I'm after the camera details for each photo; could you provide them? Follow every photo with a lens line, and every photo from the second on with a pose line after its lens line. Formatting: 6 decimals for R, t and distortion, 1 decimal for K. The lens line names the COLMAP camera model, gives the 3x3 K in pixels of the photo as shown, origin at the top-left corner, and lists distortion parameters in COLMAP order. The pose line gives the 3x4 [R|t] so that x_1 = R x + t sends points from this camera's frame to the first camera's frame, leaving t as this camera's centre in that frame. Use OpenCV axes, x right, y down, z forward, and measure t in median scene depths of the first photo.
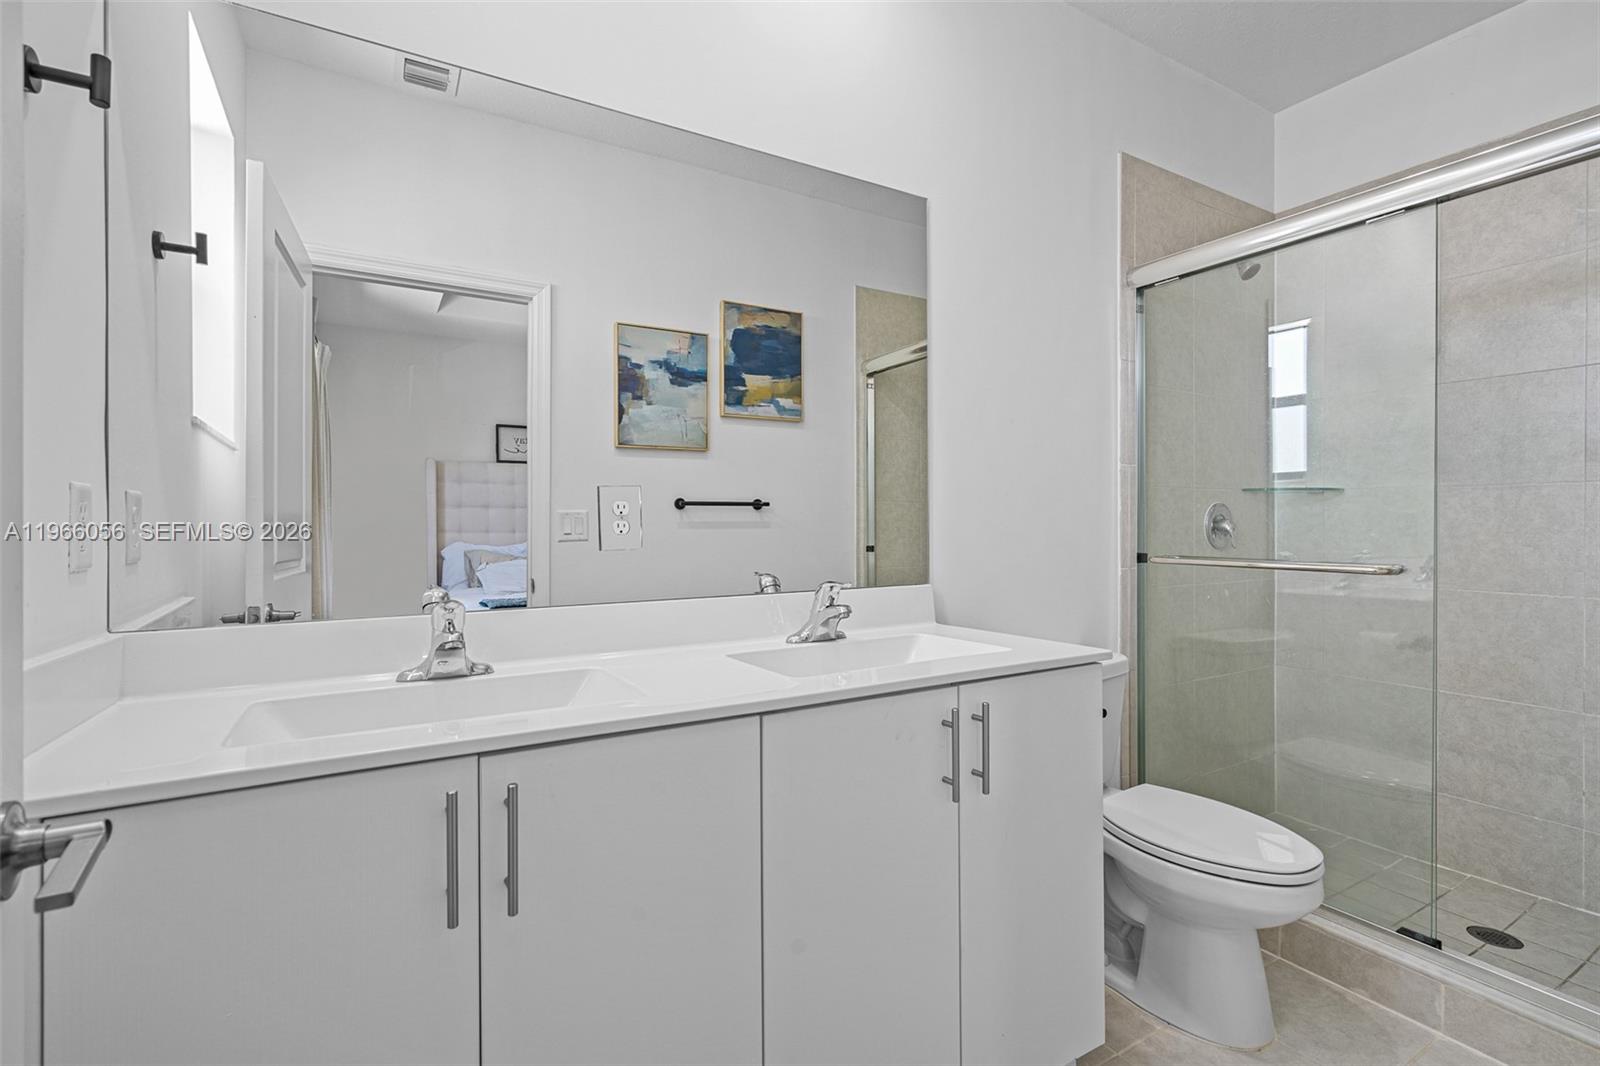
lens RADIAL K [[740.1, 0, 803.6], [0, 740.1, 527.5], [0, 0, 1]] dist [0.001187, 0.001520]
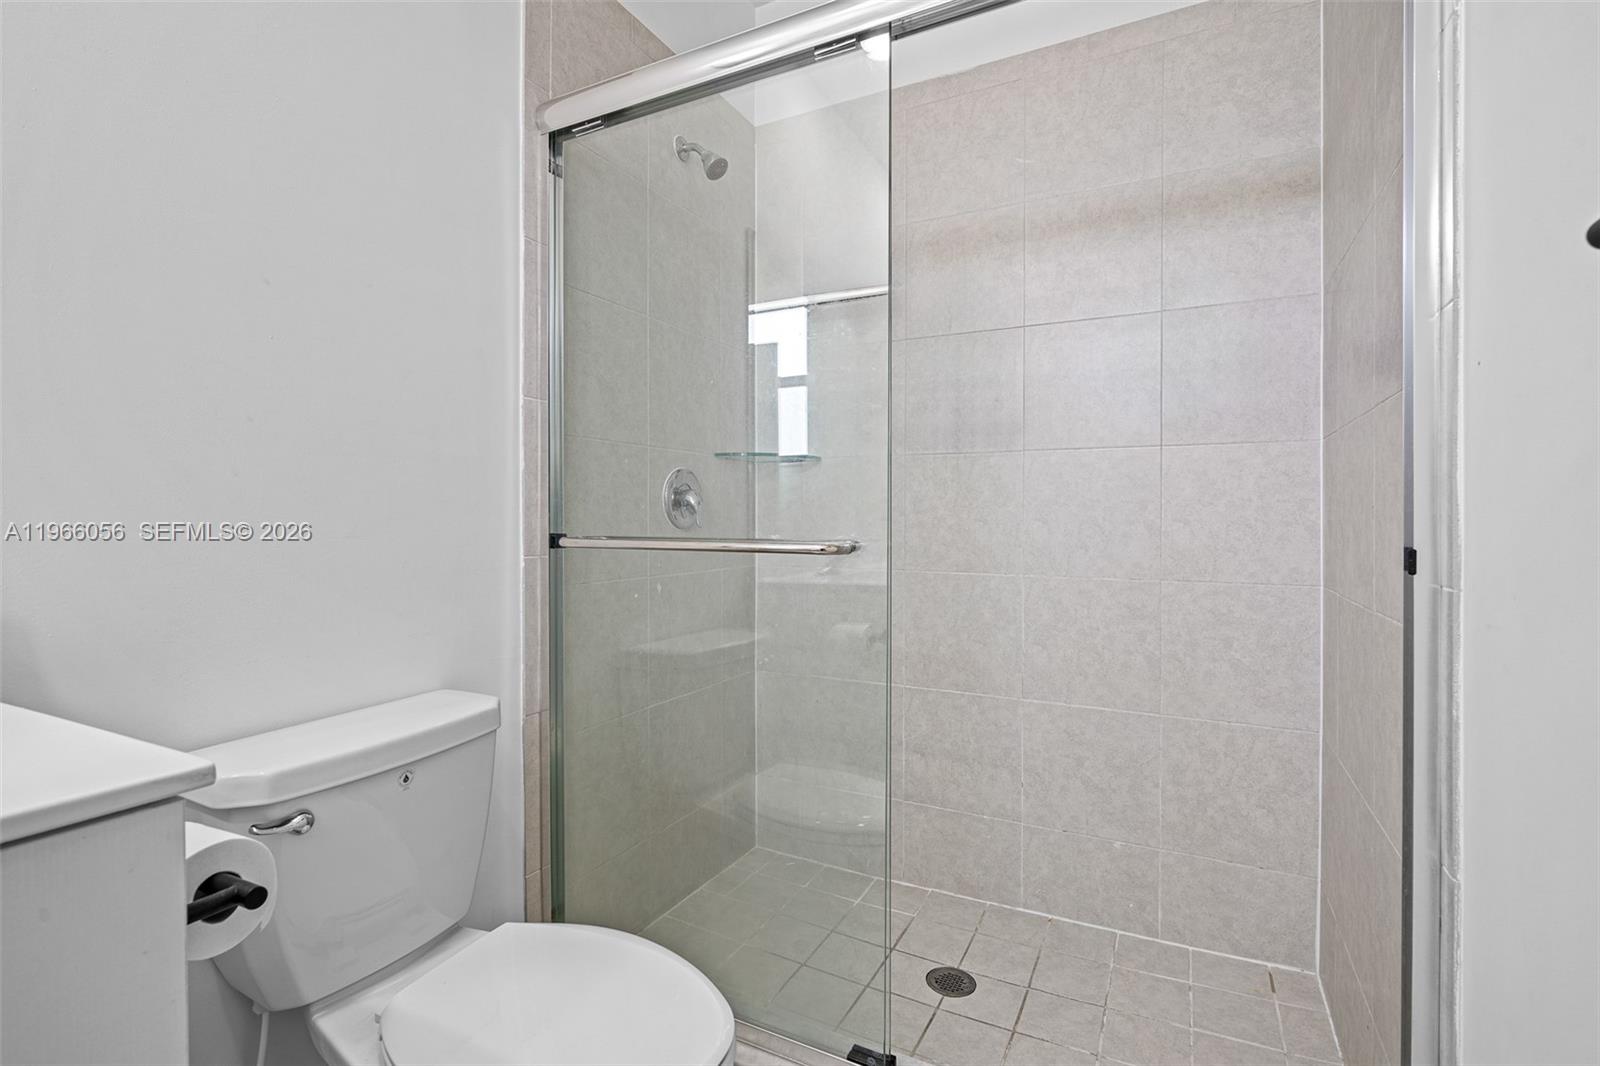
lens RADIAL K [[740.1, 0, 803.6], [0, 740.1, 527.5], [0, 0, 1]] dist [0.001187, 0.001520]
pose [[0.850816, -0.003735, 0.525450, 0.293803], [0.001340, 0.999987, 0.004939, 0.025954], [-0.525462, -0.003498, 0.850810, 0.316369]]
